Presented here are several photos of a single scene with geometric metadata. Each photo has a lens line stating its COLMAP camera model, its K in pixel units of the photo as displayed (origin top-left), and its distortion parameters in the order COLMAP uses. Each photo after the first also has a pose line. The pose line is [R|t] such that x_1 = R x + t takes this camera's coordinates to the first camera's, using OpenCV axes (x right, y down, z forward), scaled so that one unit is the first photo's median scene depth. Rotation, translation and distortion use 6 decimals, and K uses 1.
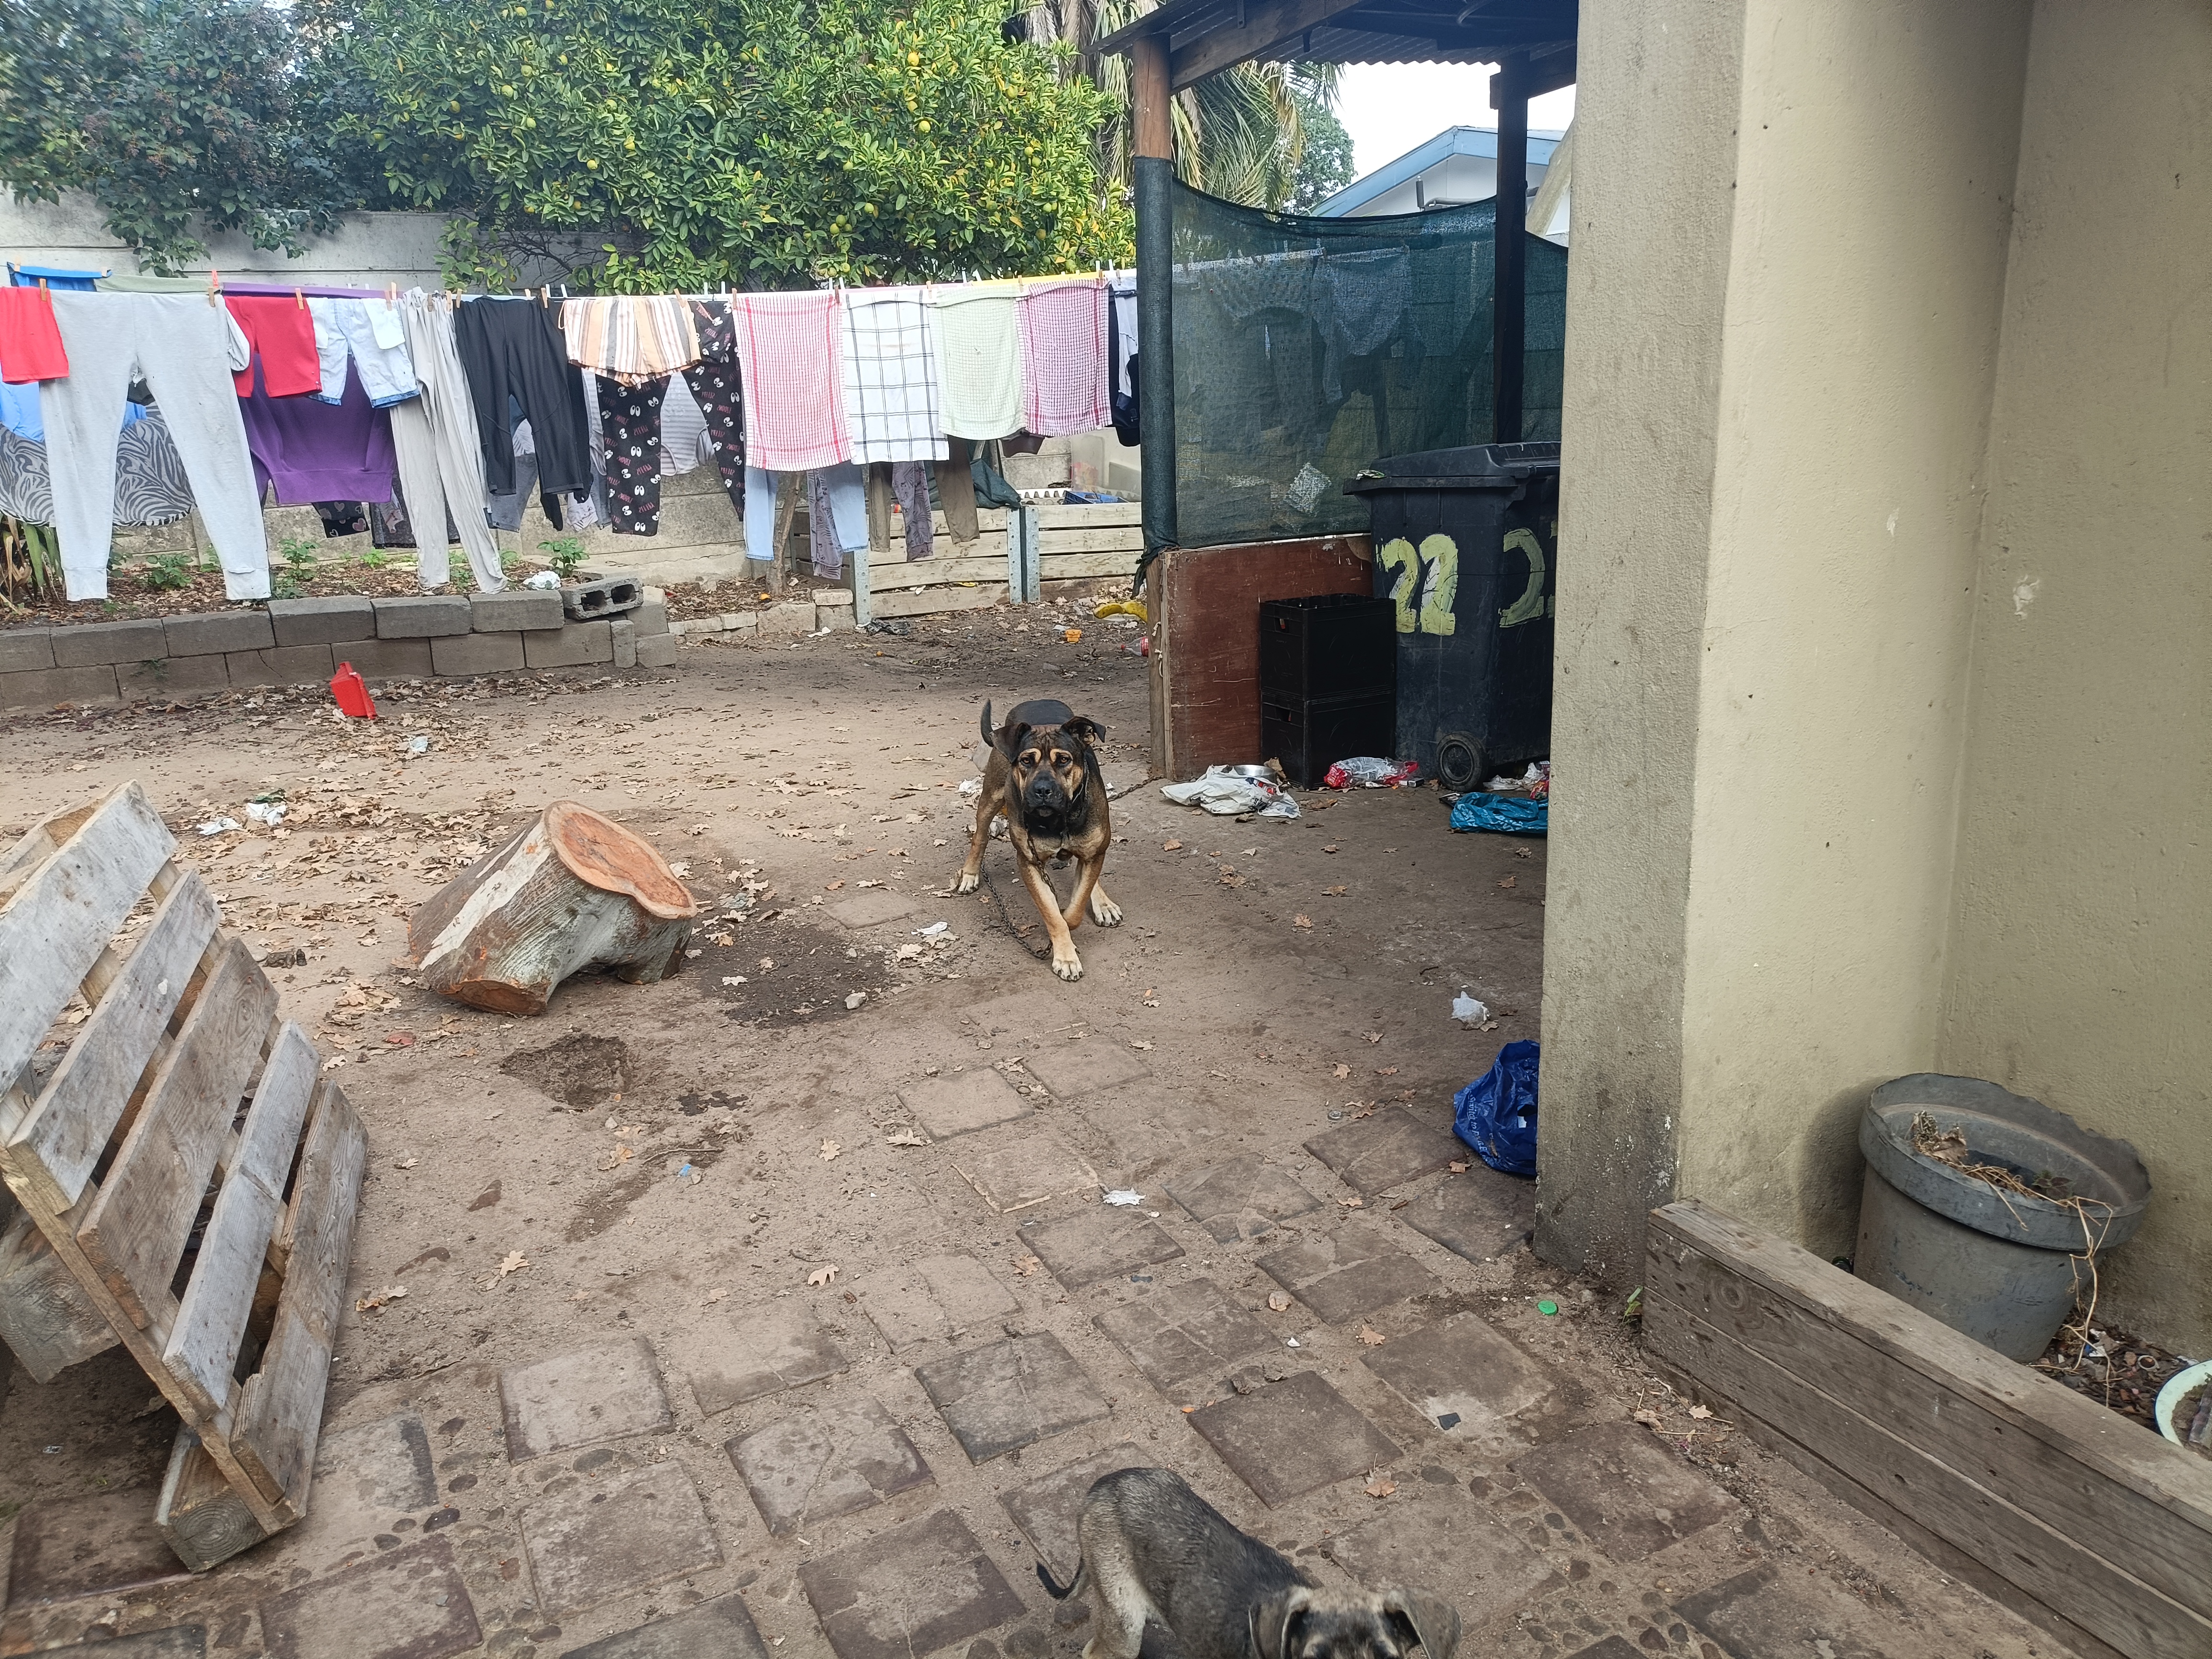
lens RADIAL K [[1621.5, 0, 1209.1], [0, 1621.5, 829.4], [0, 0, 1]] dist [0.027032, -0.007310]
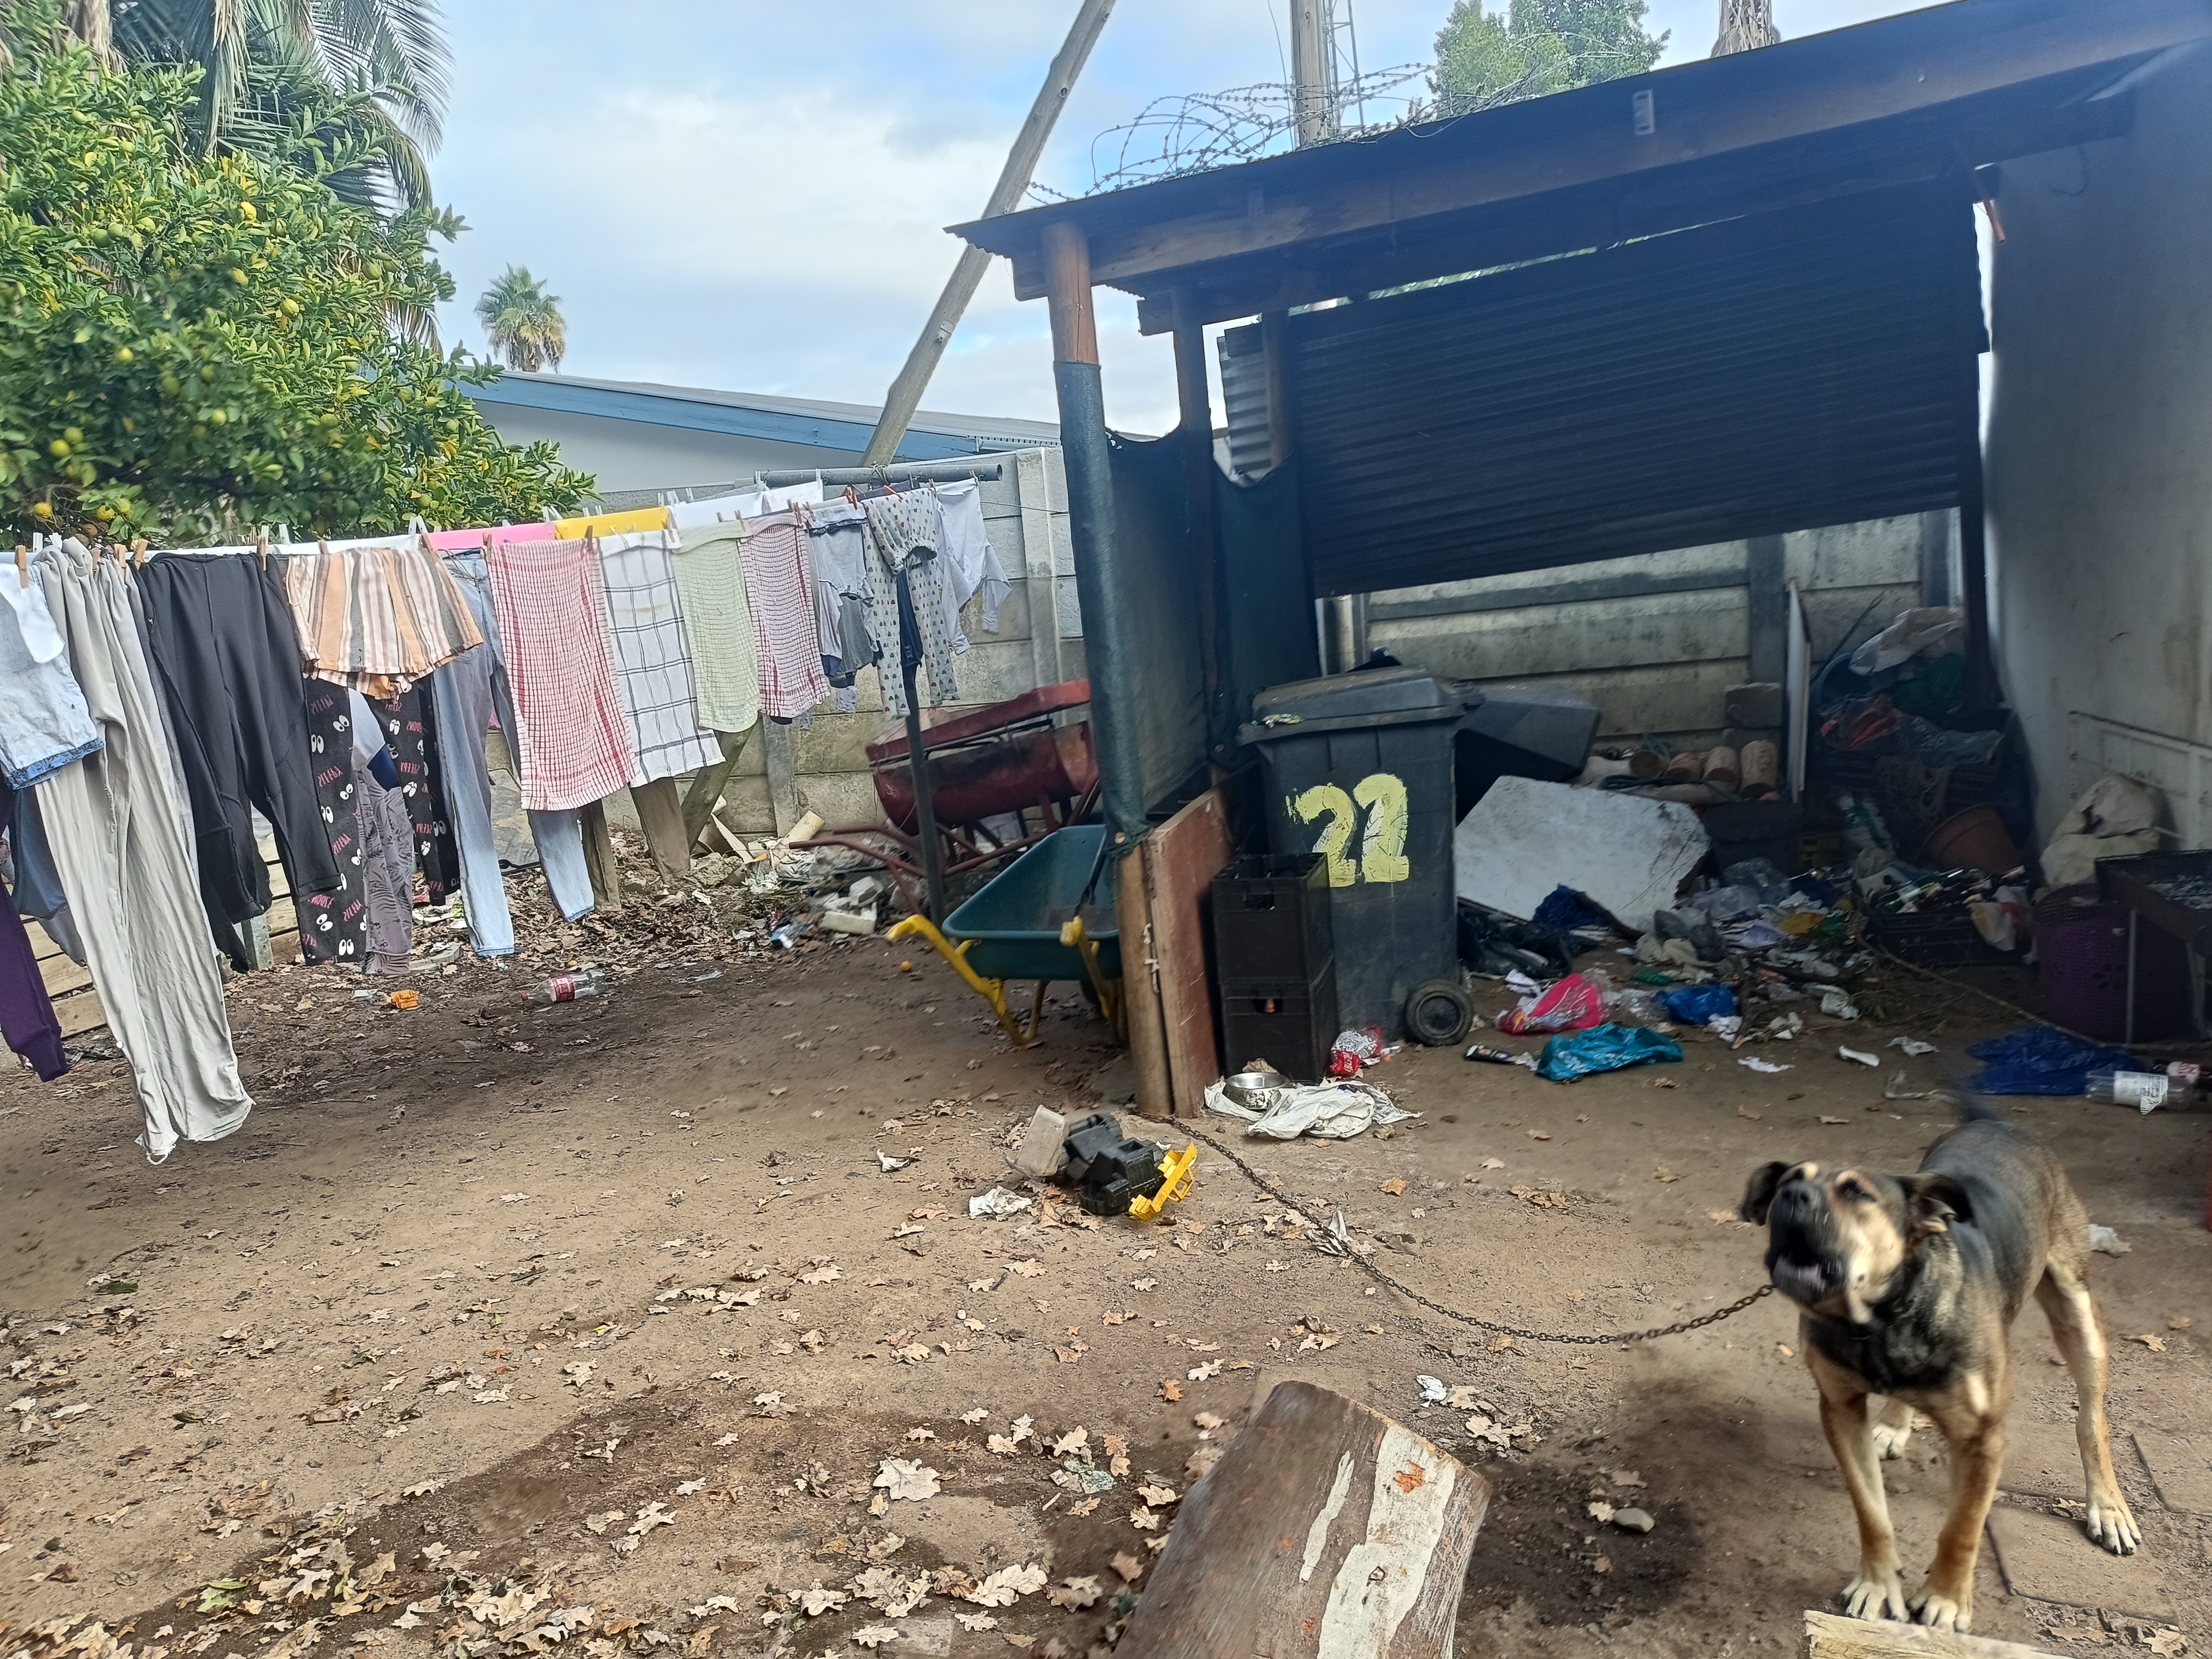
lens RADIAL K [[1621.5, 0, 1209.1], [0, 1621.5, 829.4], [0, 0, 1]] dist [0.027032, -0.007310]
pose [[0.713412, -0.143648, 0.685863, -0.572448], [0.239576, 0.969783, -0.046087, -0.136601], [-0.658518, 0.197196, 0.726269, 0.419101]]
